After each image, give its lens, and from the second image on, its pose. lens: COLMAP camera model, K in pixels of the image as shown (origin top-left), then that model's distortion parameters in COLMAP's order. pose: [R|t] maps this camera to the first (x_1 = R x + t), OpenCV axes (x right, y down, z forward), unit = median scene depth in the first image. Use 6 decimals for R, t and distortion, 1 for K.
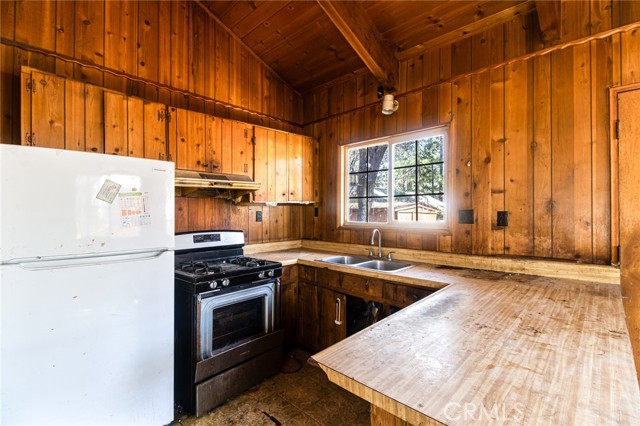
lens RADIAL K [[296.4, 0, 320.6], [0, 296.4, 212.9], [0, 0, 1]] dist [0.010520, -0.000119]
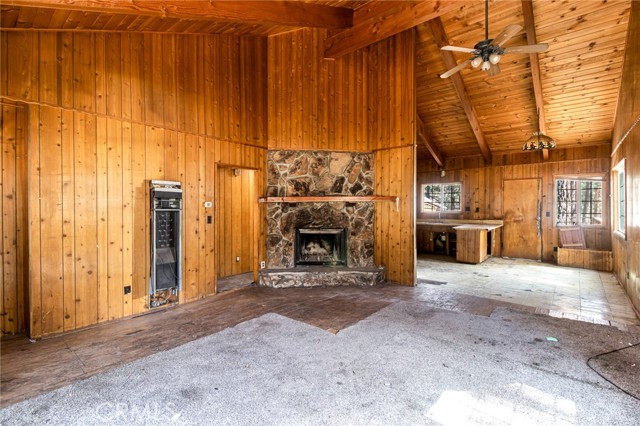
lens RADIAL K [[296.4, 0, 319.6], [0, 296.4, 209.7], [0, 0, 1]] dist [0.010520, -0.000119]
pose [[0.996843, 0.000758, 0.079394, -1.635926], [-0.001615, 0.999941, 0.010732, -0.013486], [-0.079381, -0.010826, 0.996786, -2.522173]]
